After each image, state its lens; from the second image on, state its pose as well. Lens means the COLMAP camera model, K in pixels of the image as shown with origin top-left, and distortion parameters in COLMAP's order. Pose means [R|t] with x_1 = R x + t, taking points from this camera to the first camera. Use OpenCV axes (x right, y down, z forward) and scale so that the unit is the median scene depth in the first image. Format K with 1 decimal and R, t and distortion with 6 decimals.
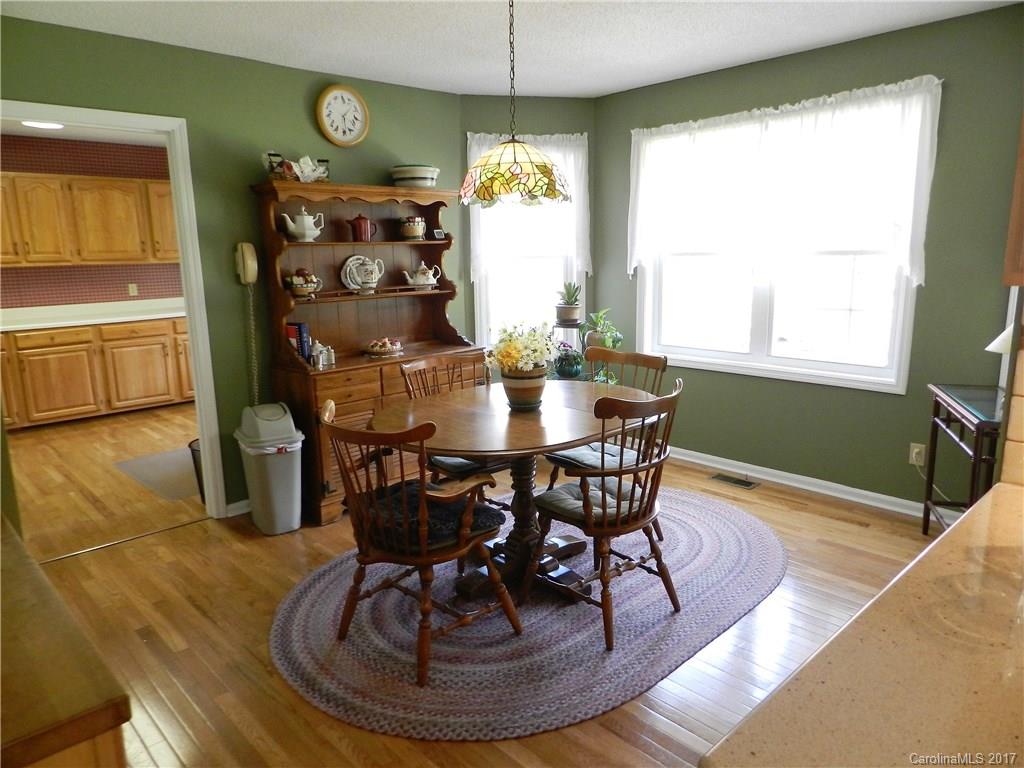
lens RADIAL K [[687.1, 0, 510.3], [0, 687.1, 386.3], [0, 0, 1]] dist [0.007412, -0.000609]
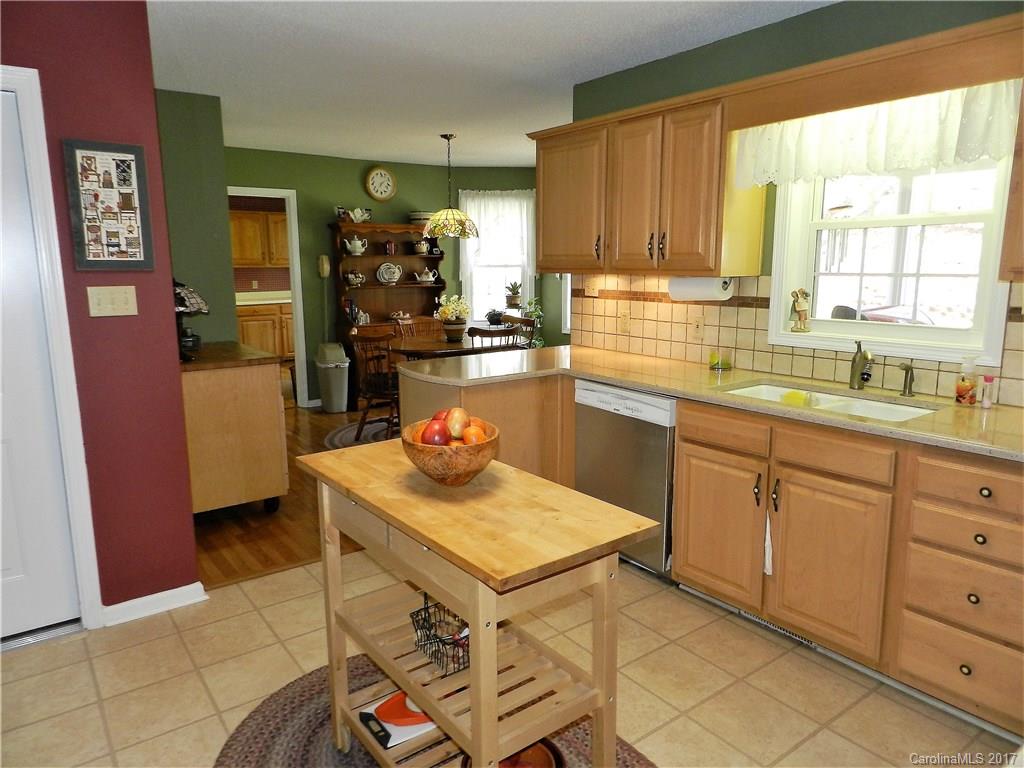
lens RADIAL K [[687.1, 0, 513.2], [0, 687.1, 382.7], [0, 0, 1]] dist [0.007412, -0.000609]
pose [[0.993074, 0.032721, -0.112838, 0.301634], [-0.035124, 0.999195, -0.019381, 0.134232], [0.112113, 0.023210, 0.993424, -0.682740]]
